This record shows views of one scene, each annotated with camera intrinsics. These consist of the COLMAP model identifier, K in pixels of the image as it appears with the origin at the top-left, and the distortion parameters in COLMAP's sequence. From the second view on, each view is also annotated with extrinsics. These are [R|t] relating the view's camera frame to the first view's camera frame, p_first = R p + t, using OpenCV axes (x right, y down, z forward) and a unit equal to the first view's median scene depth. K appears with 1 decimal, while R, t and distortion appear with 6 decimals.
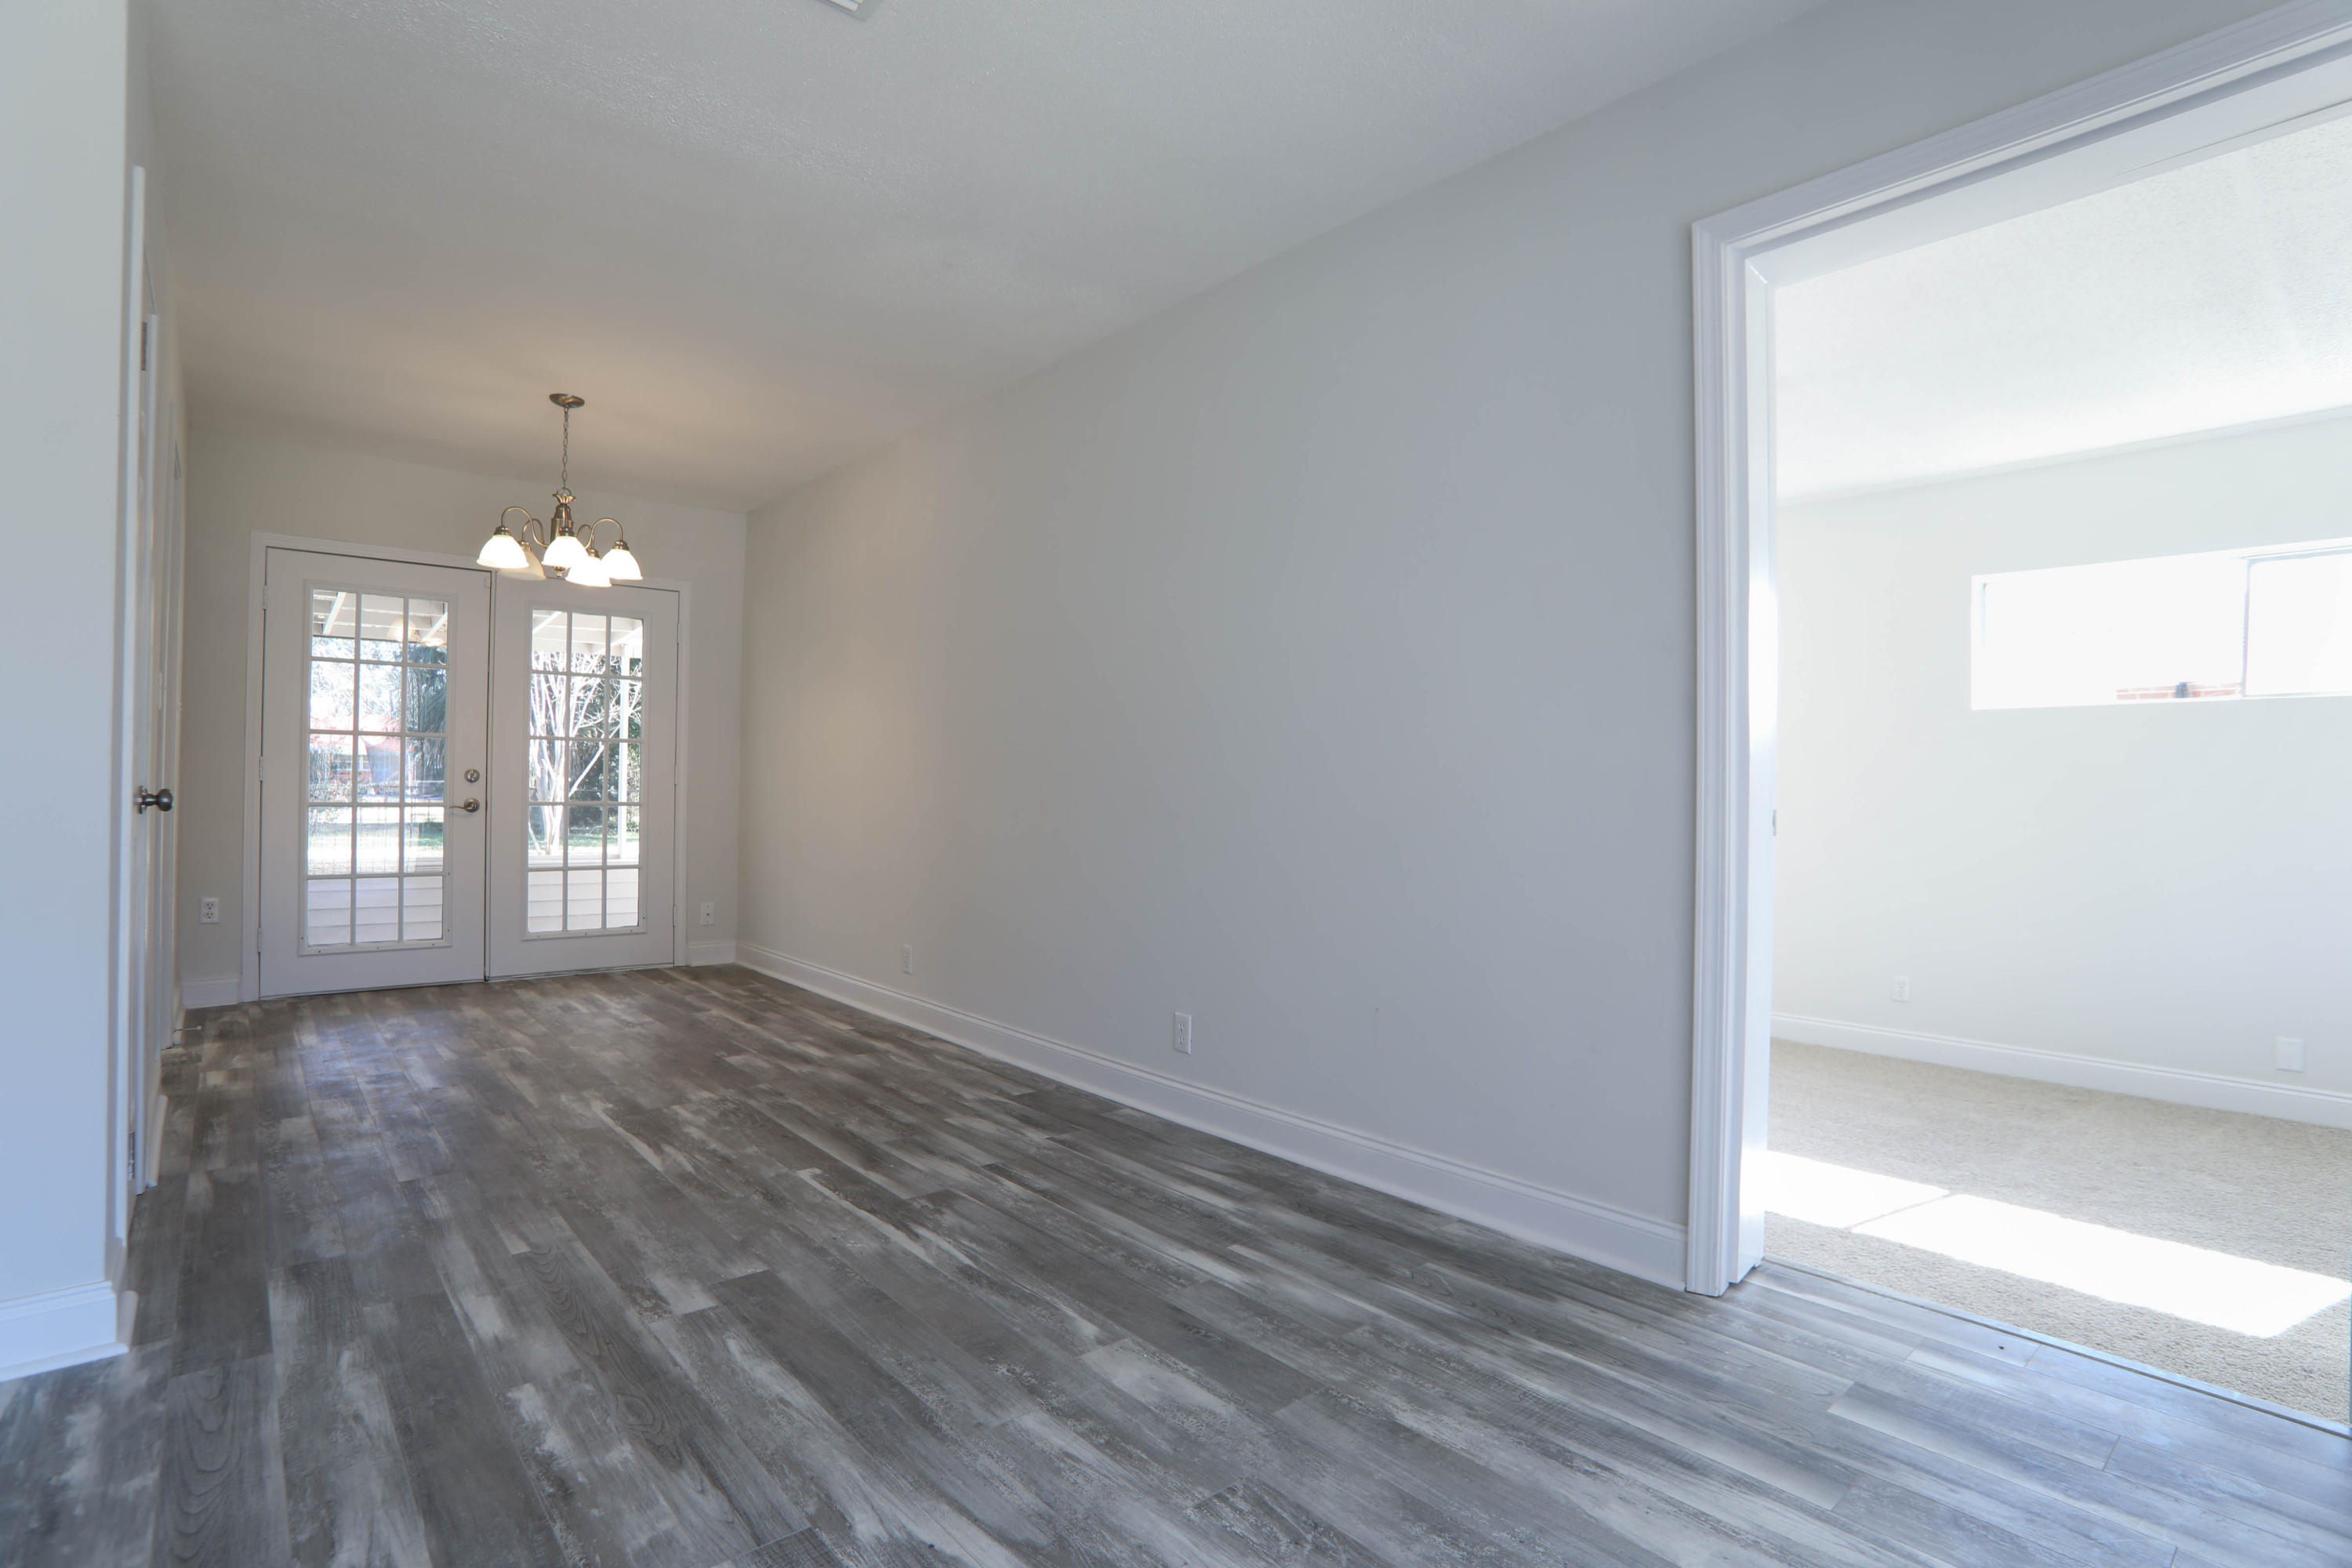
lens RADIAL K [[1142.1, 0, 1190.5], [0, 1142.1, 795.3], [0, 0, 1]] dist [-0.077837, 0.031874]
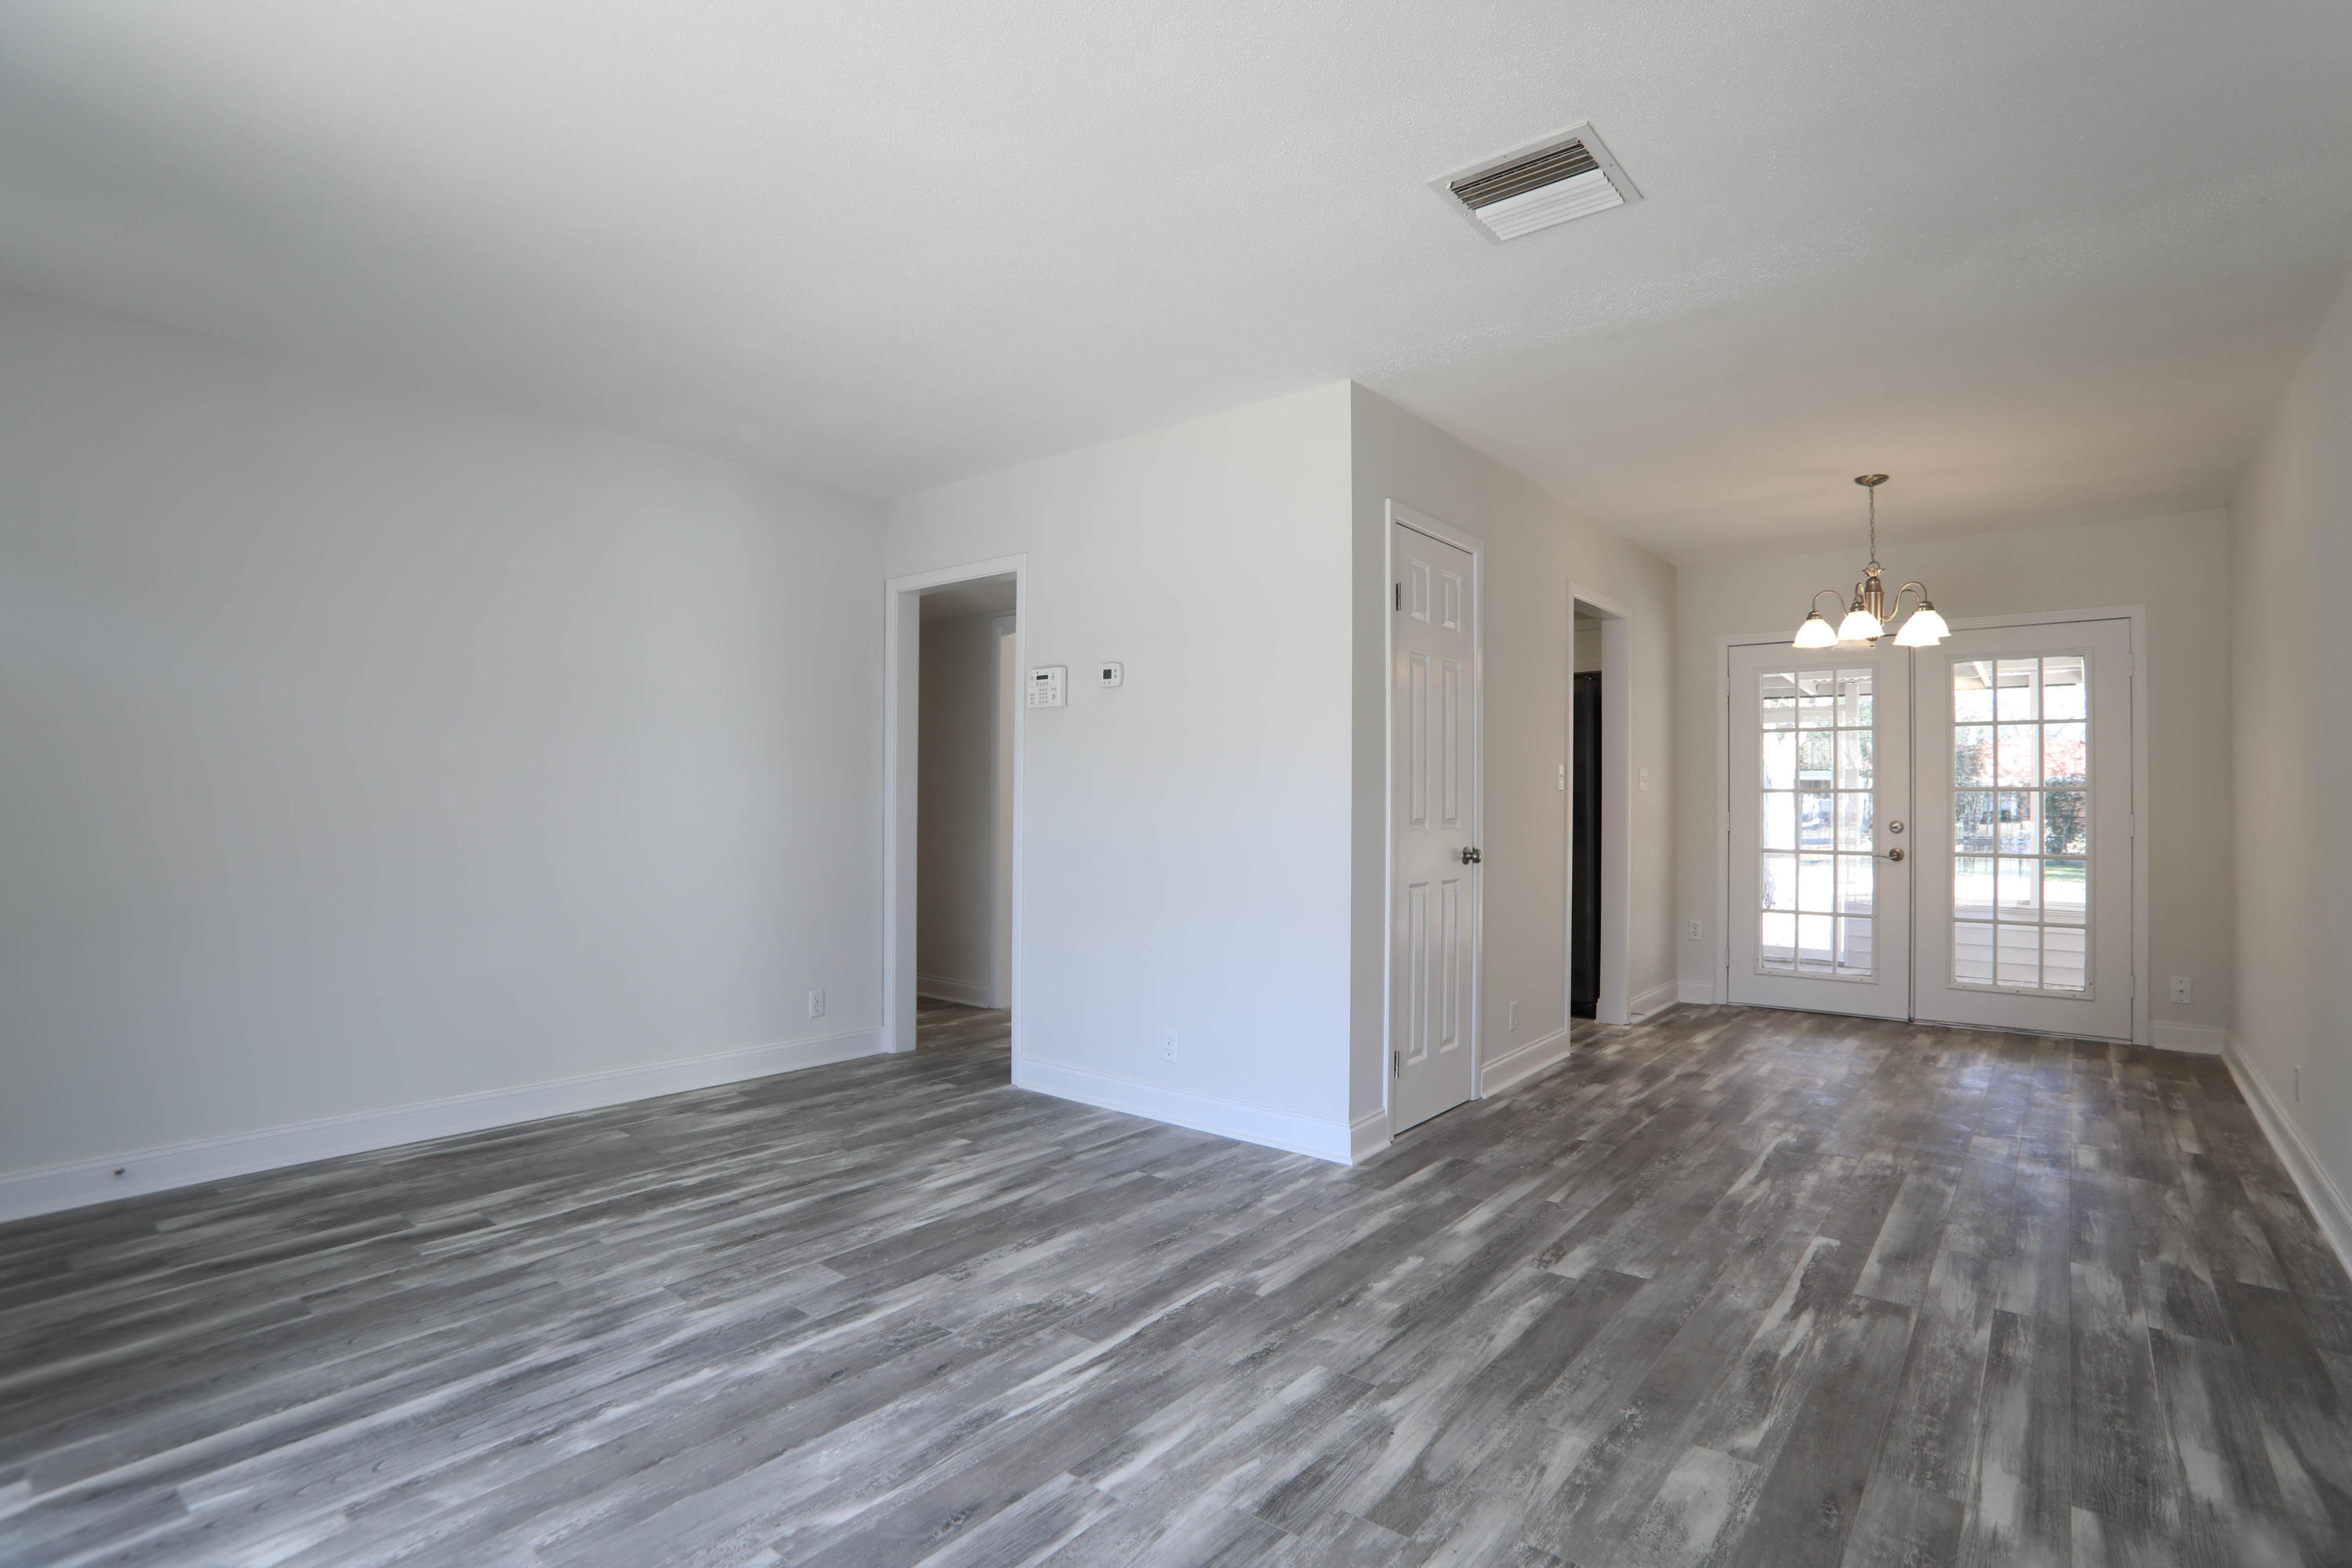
lens RADIAL K [[1155.0, 0, 1176.0], [0, 1155.0, 784.0], [0, 0, 1]] dist [-0.071321, 0.031697]
pose [[0.174643, -0.027503, -0.984248, 0.626427], [-0.006465, 0.999556, -0.029078, -0.047802], [0.984611, 0.011442, 0.174387, 0.268525]]
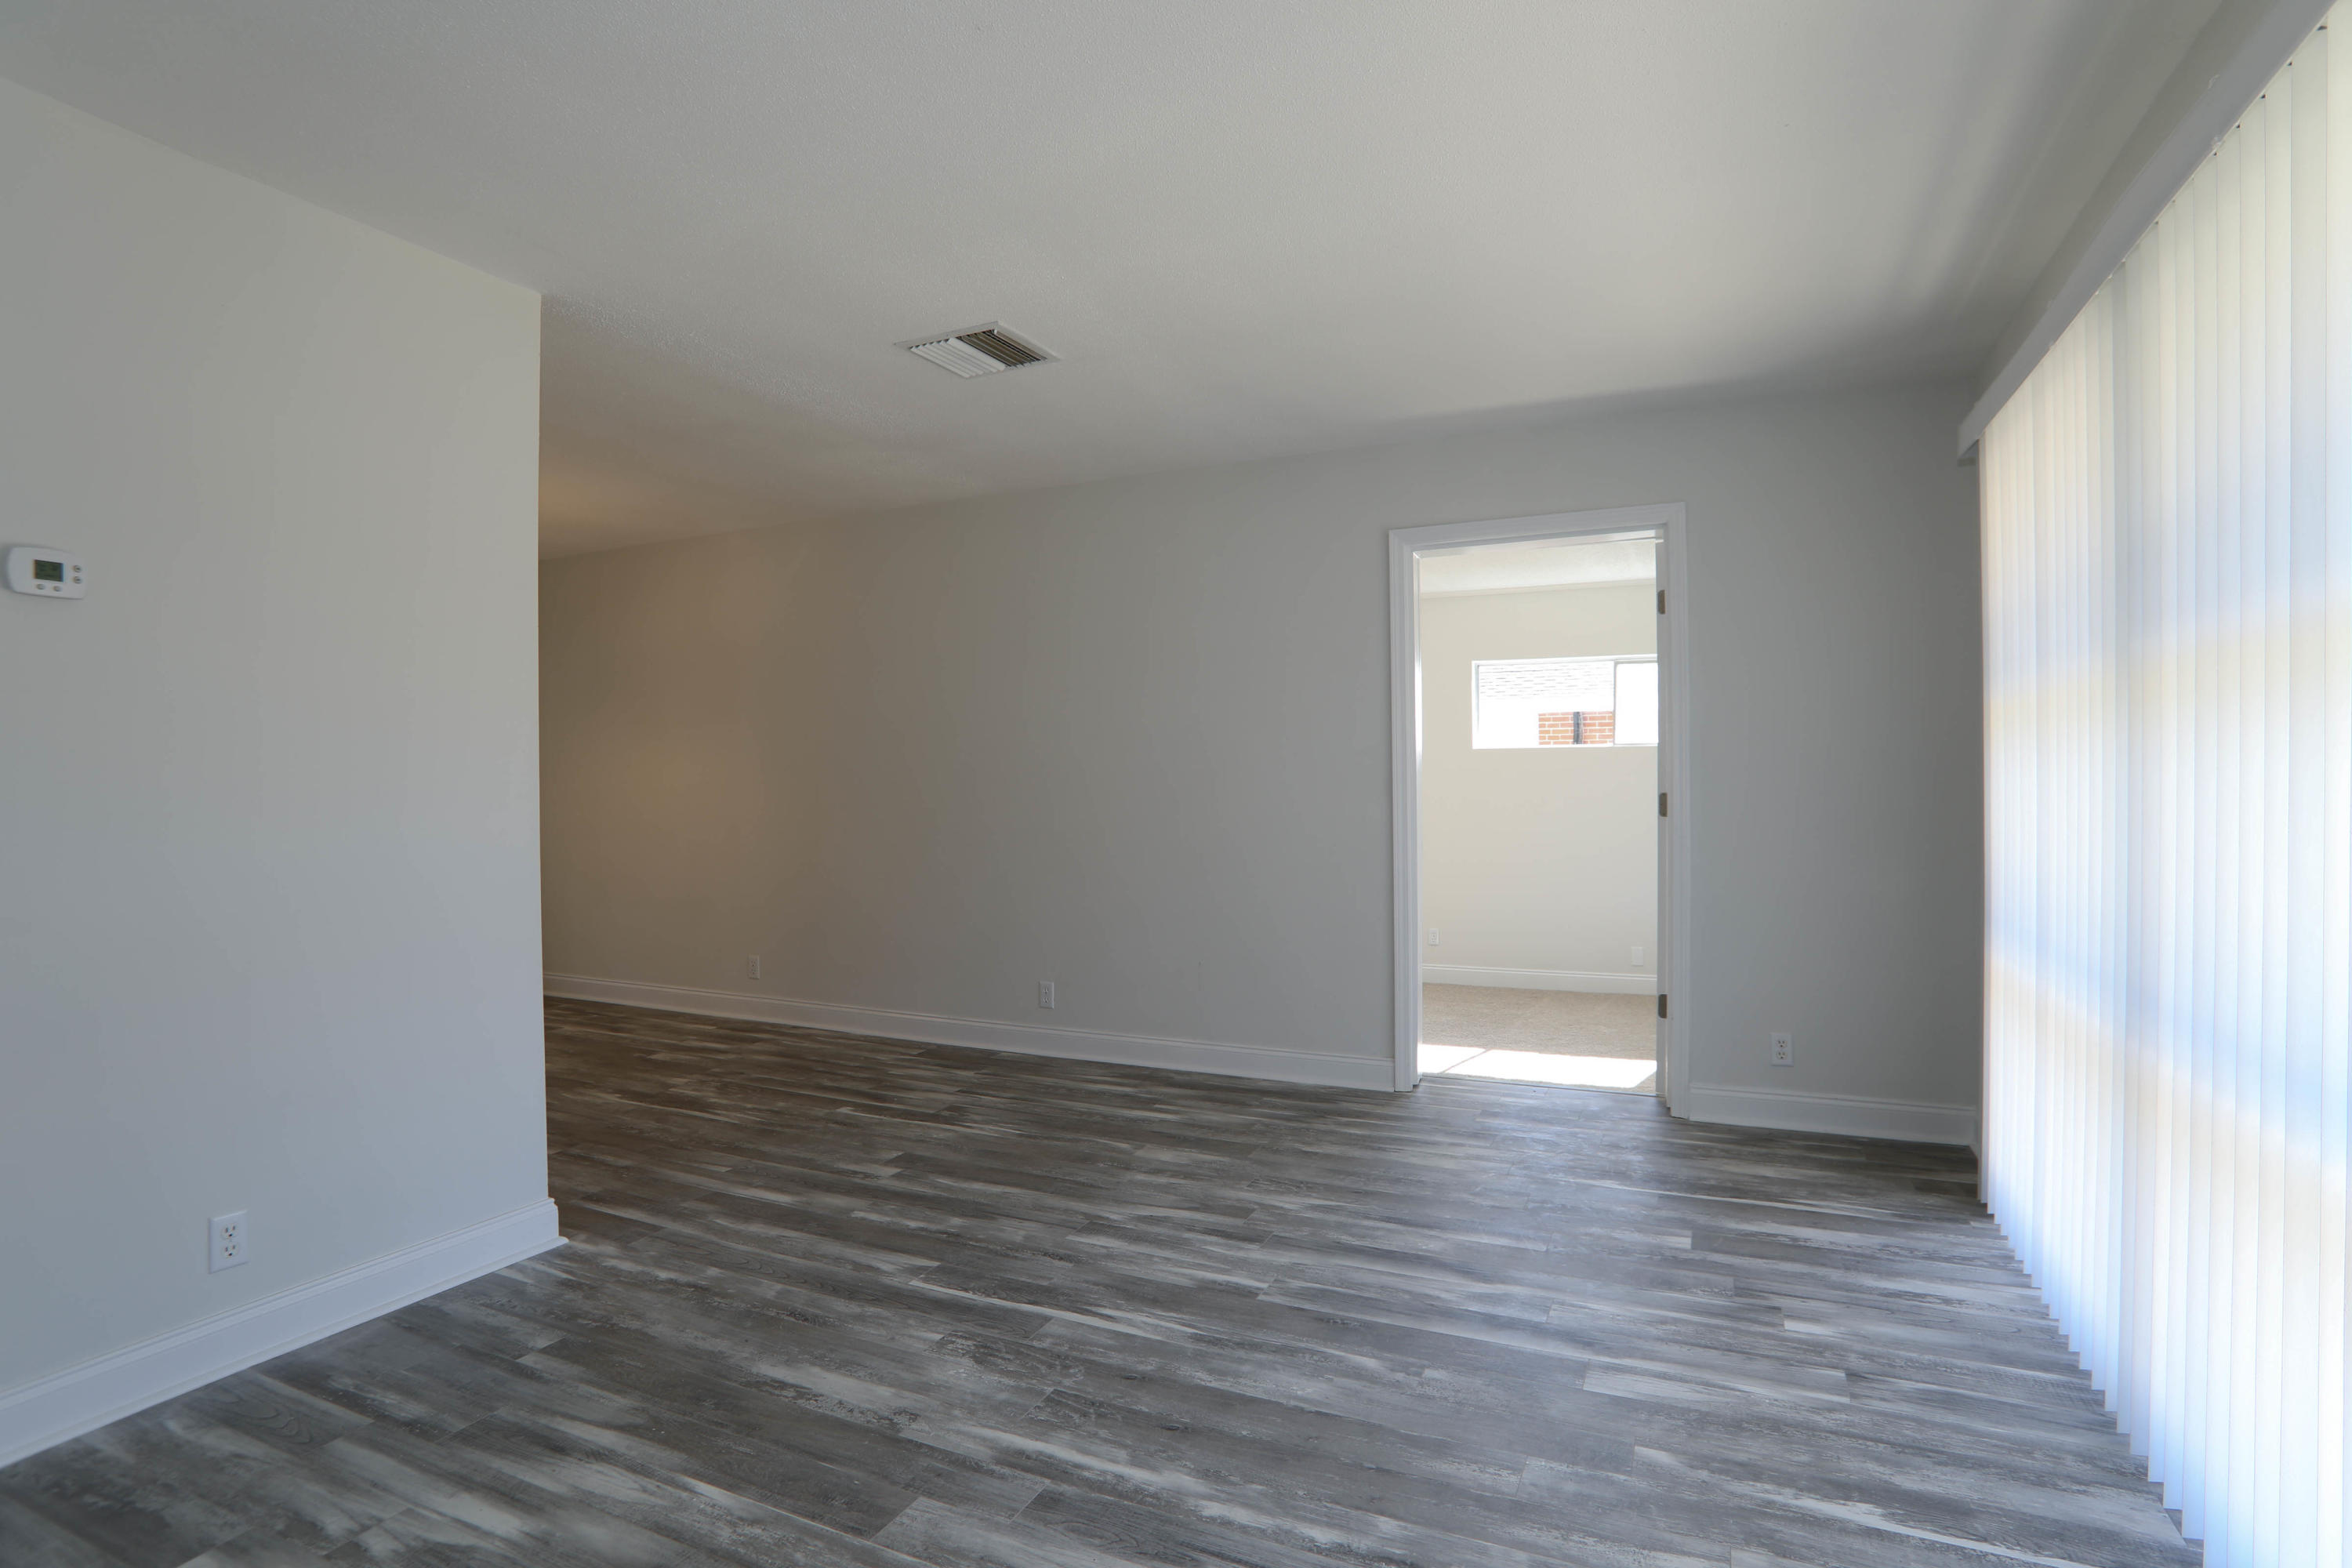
lens RADIAL K [[1155.0, 0, 1176.0], [0, 1155.0, 784.0], [0, 0, 1]] dist [-0.071321, 0.031697]
pose [[0.916201, -0.020520, 0.400193, -0.587472], [0.021543, 0.999766, 0.001942, -0.085313], [-0.400139, 0.006842, 0.916429, -0.578051]]
